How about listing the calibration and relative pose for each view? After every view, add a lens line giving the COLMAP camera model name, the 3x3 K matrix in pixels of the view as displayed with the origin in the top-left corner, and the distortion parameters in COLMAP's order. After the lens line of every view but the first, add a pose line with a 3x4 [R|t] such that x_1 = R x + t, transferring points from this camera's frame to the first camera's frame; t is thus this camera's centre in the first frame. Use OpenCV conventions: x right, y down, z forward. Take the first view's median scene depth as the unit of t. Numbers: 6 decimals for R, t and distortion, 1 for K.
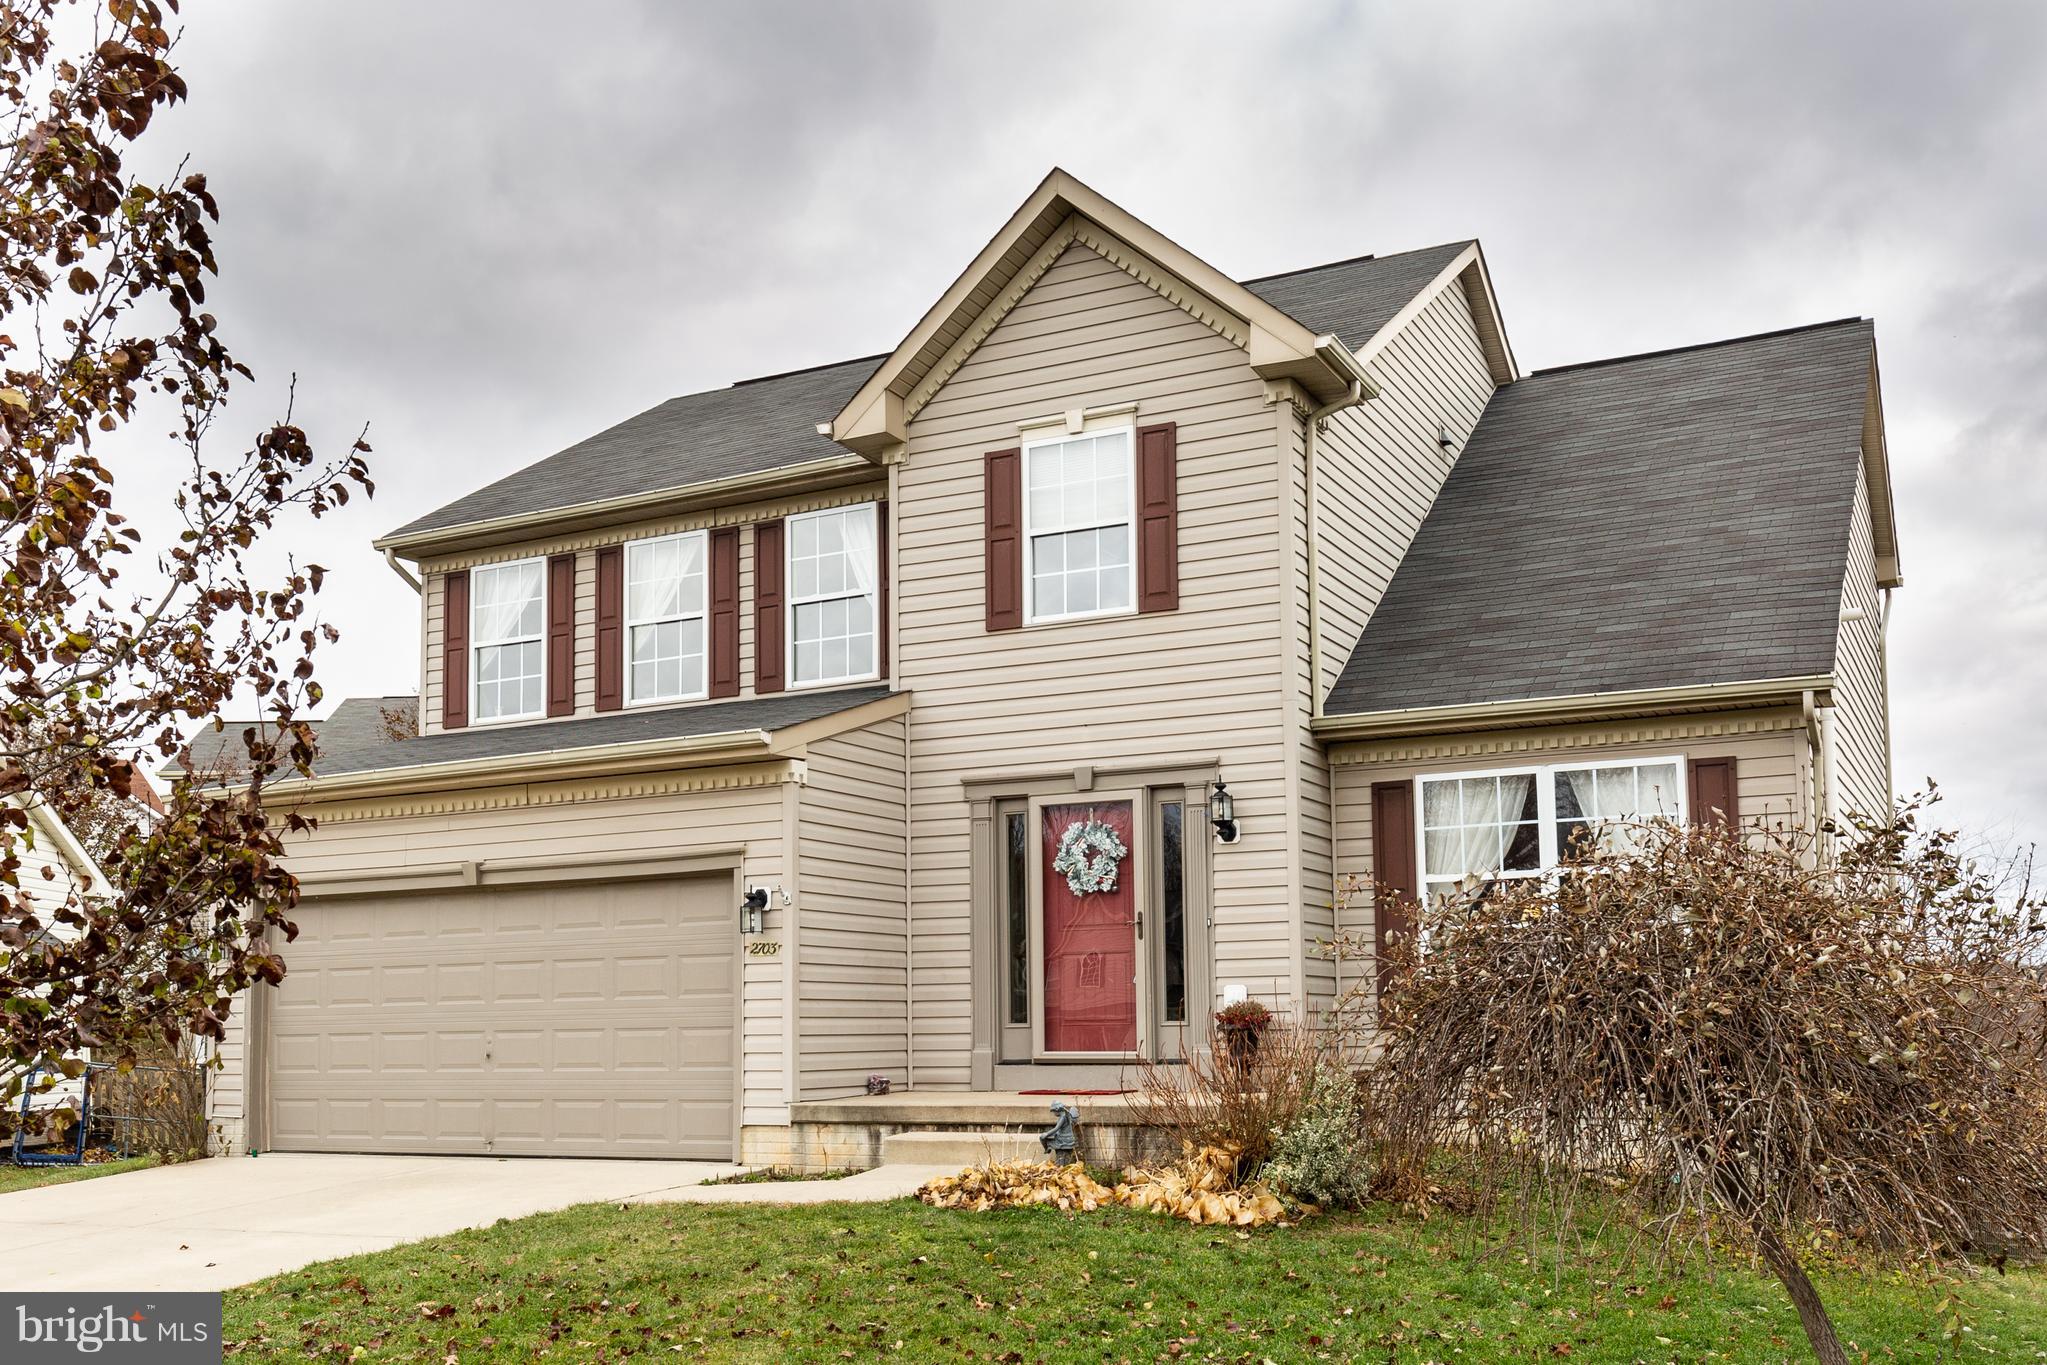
lens RADIAL K [[1283.6, 0, 1026.8], [0, 1283.6, 582.1], [0, 0, 1]] dist [0.002984, 0.000554]
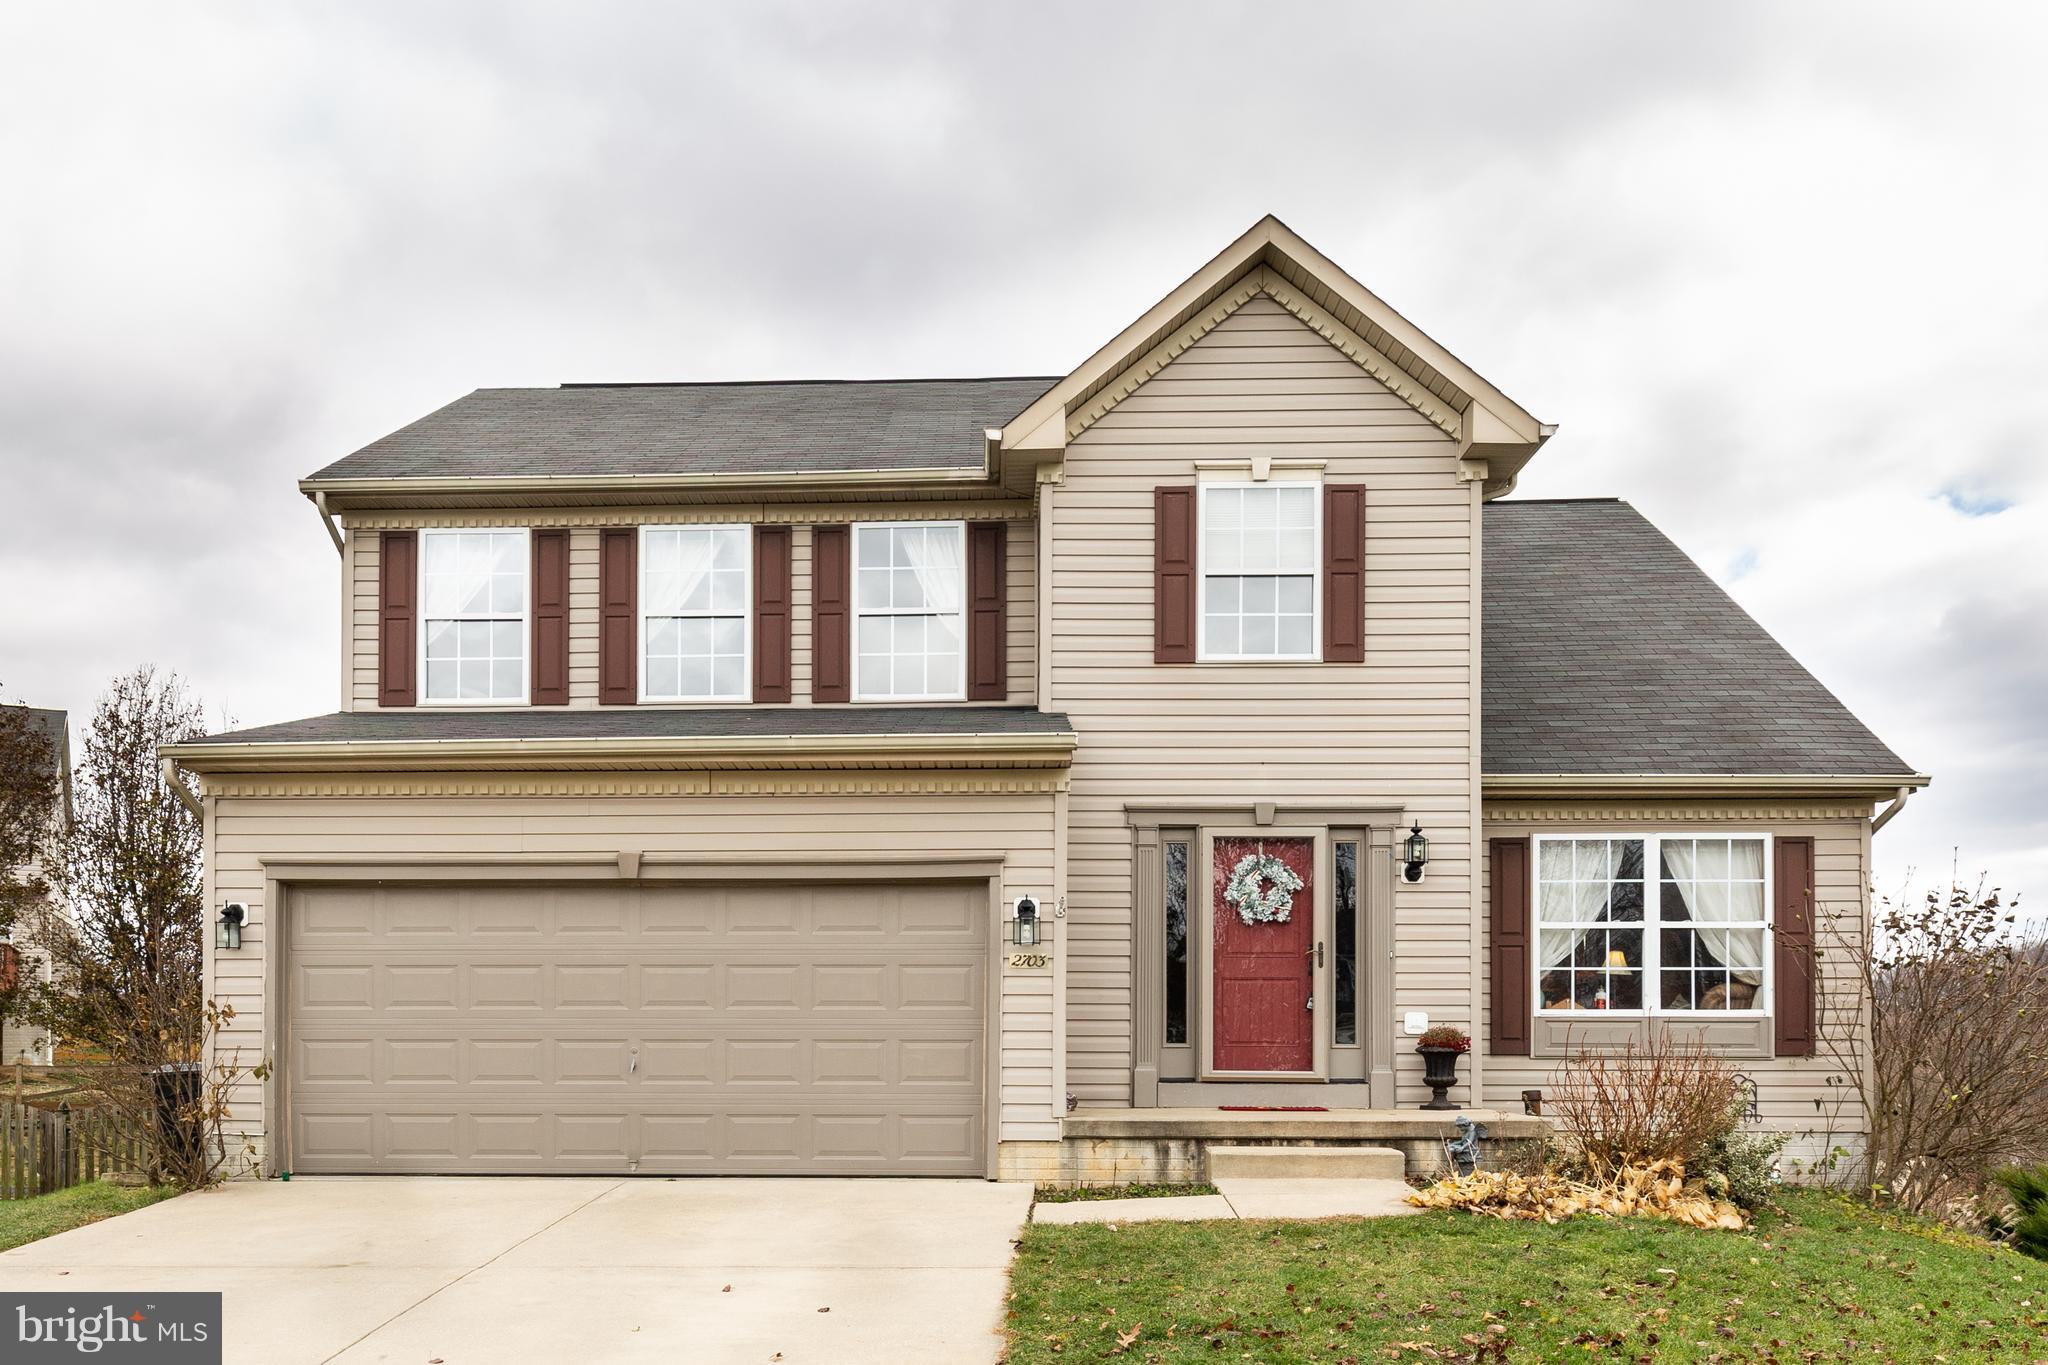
lens RADIAL K [[1168.2, 0, 1019.7], [0, 1168.2, 729.5], [0, 0, 1]] dist [0.003735, 0.000964]
pose [[0.949540, 0.099801, 0.297343, -0.423766], [-0.118055, 0.992030, 0.044029, 0.066051], [-0.290579, -0.076910, 0.953755, 0.158436]]
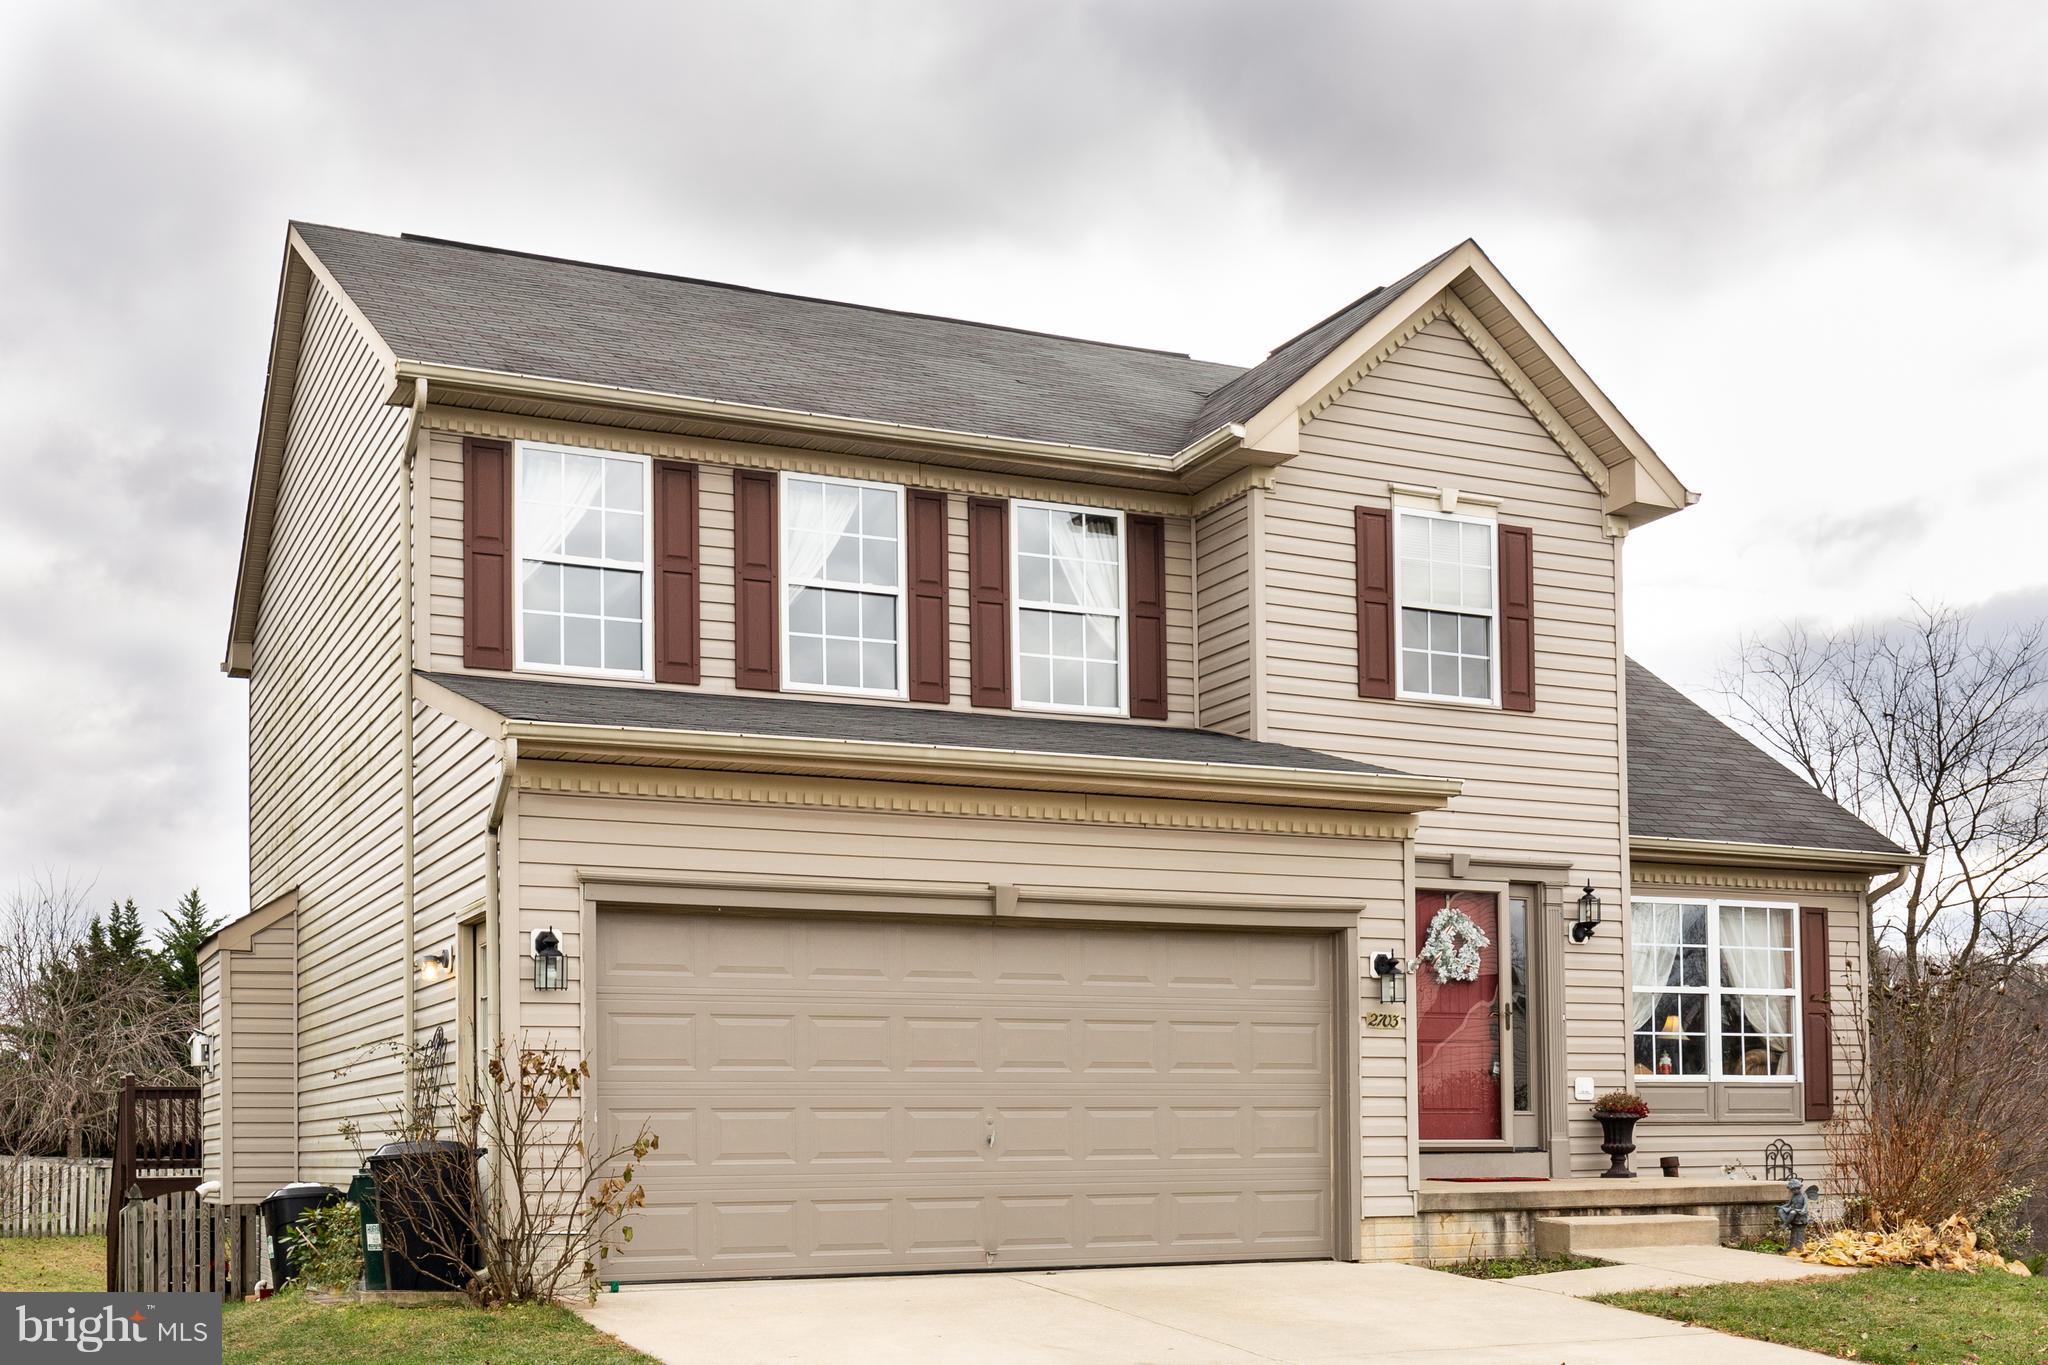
lens RADIAL K [[1433.7, 0, 1024.0], [0, 1433.7, 682.5], [0, 0, 1]] dist [0.003235, 0.000610]
pose [[0.798506, 0.187373, 0.572084, -0.874503], [-0.202714, 0.978518, -0.037547, 0.124194], [-0.566829, -0.085988, 0.819336, 0.299749]]
